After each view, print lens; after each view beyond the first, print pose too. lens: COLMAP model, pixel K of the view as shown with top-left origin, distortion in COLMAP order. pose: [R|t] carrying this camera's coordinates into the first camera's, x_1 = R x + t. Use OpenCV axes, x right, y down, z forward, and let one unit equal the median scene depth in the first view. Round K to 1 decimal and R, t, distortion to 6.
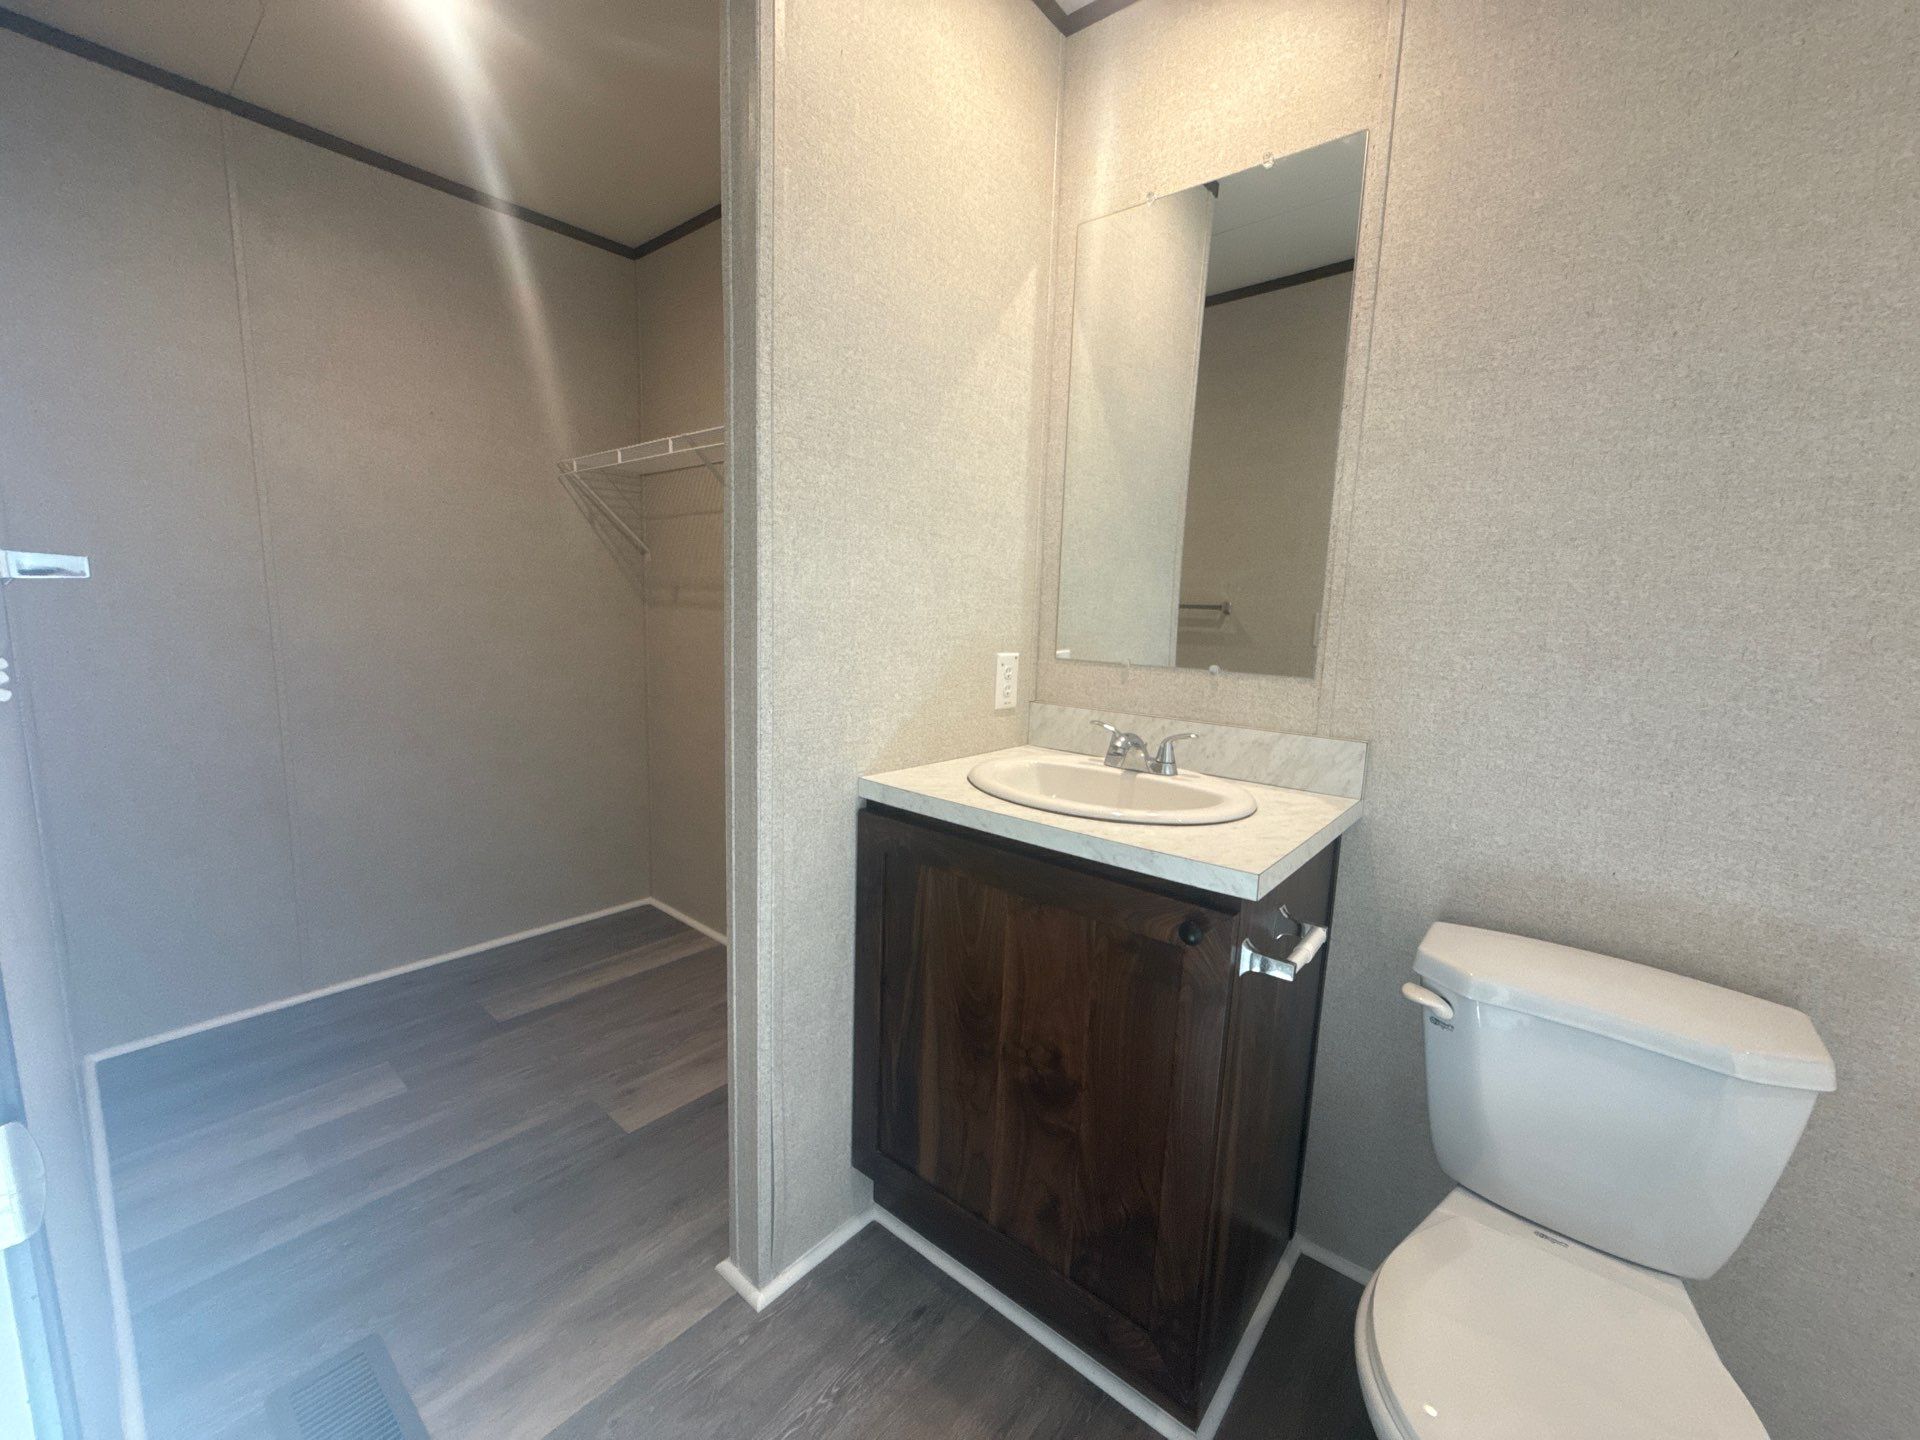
lens RADIAL K [[770.5, 0, 957.7], [0, 770.5, 720.7], [0, 0, 1]] dist [-0.004196, 0.001249]
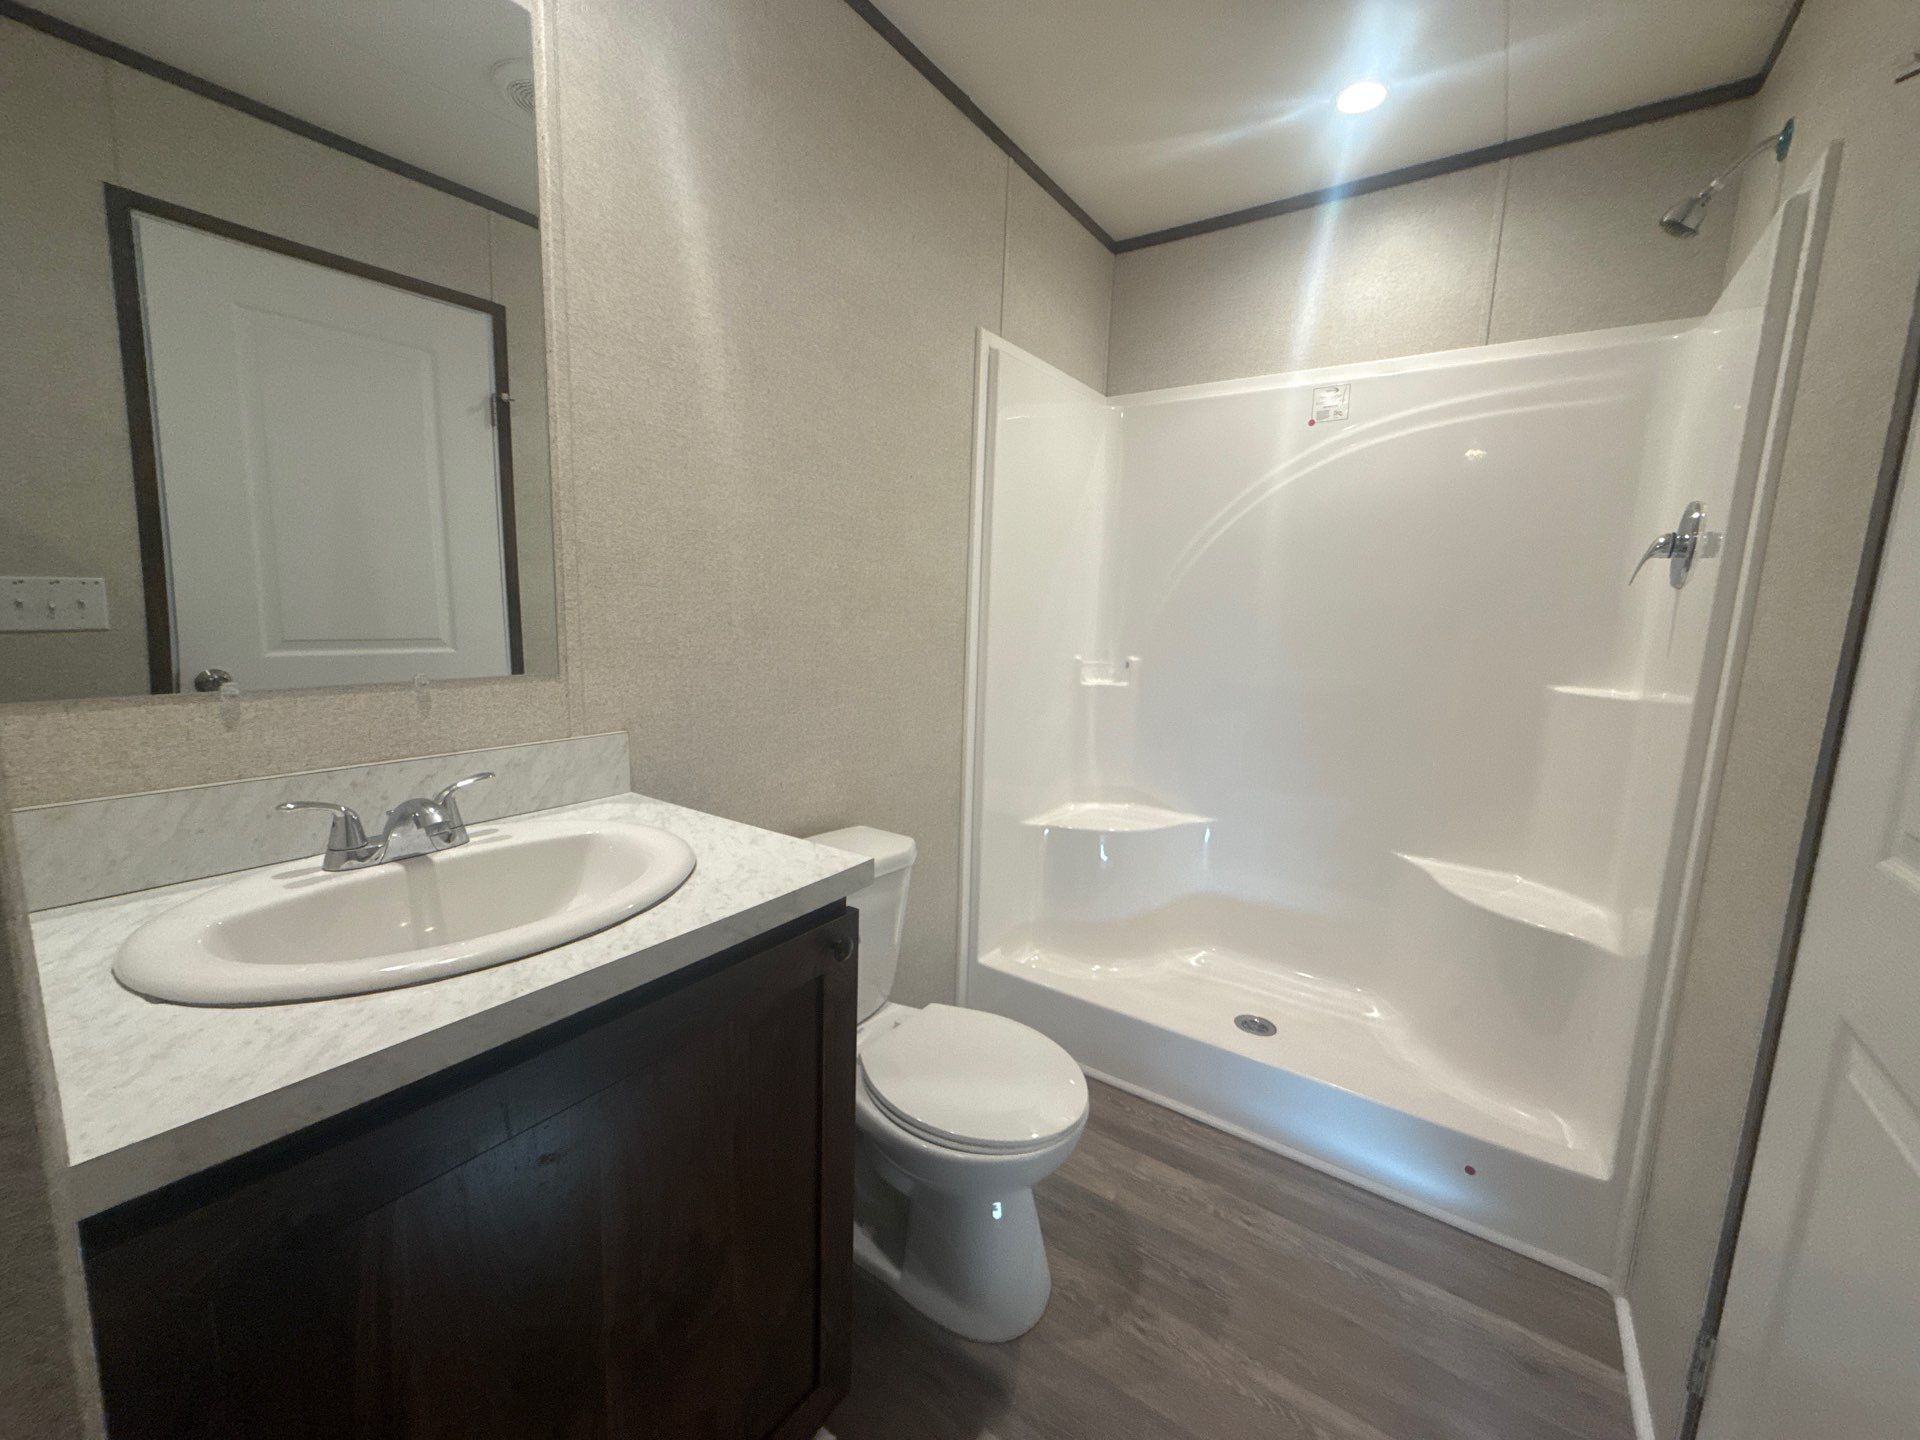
lens RADIAL K [[770.5, 0, 952.1], [0, 770.5, 724.8], [0, 0, 1]] dist [-0.004196, 0.001249]
pose [[-0.091898, -0.190103, 0.977454, -0.403105], [0.110857, 0.973552, 0.199767, -0.116700], [-0.989578, 0.126716, -0.068393, 0.613419]]
